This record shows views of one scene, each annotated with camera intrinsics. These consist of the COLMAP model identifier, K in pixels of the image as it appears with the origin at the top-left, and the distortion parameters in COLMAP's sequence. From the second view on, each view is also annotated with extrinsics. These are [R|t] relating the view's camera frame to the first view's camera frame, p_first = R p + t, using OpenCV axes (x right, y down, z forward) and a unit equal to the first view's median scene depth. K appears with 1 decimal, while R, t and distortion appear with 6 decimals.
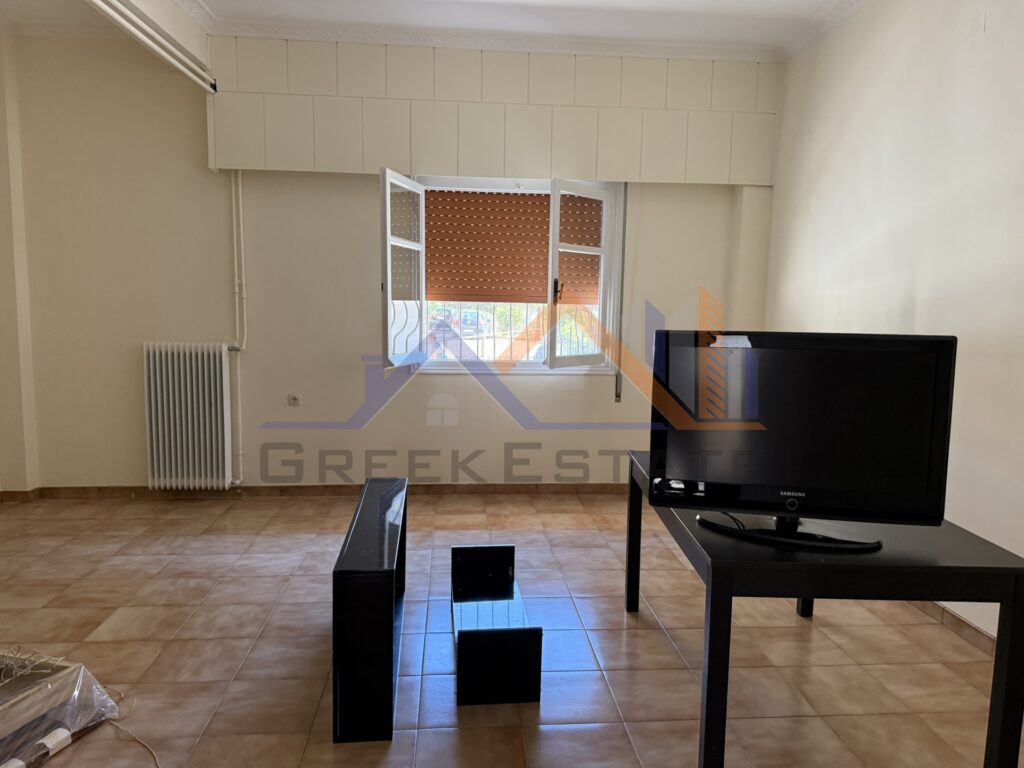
lens RADIAL K [[718.0, 0, 512.0], [0, 718.0, 384.0], [0, 0, 1]] dist [0.058118, -0.093956]
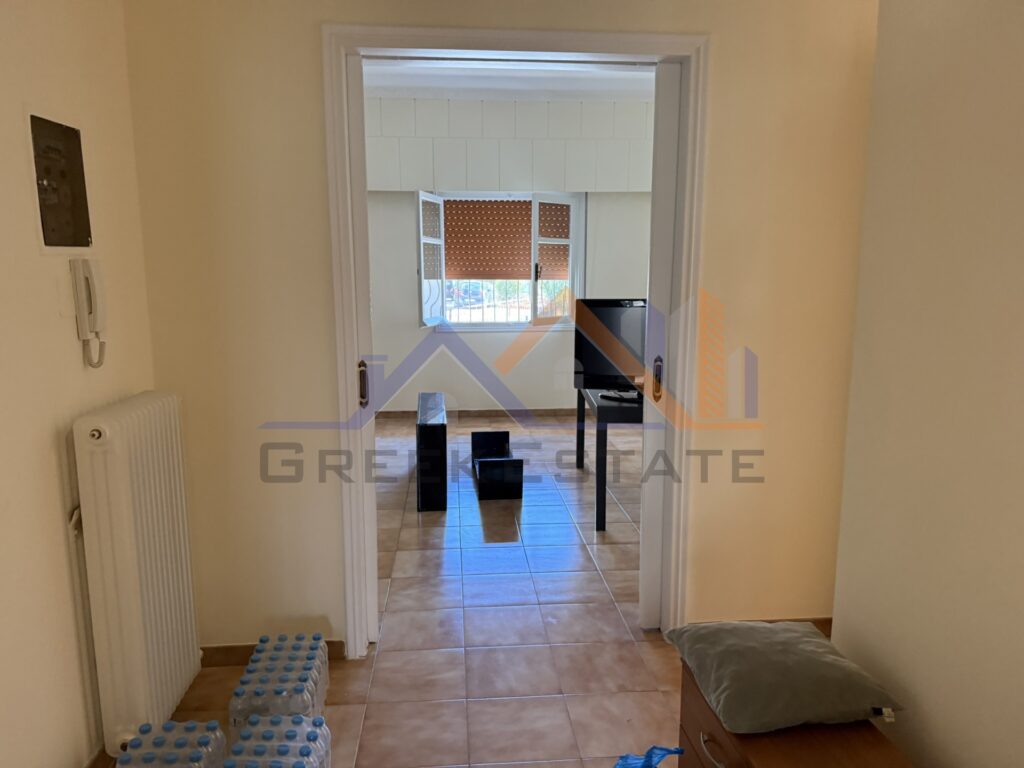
lens RADIAL K [[718.0, 0, 512.0], [0, 718.0, 384.0], [0, 0, 1]] dist [0.058118, -0.093956]
pose [[0.999833, -0.018118, -0.002471, 0.010288], [0.018208, 0.998909, 0.042997, 0.030276], [0.001689, -0.043035, 0.999072, -0.418325]]
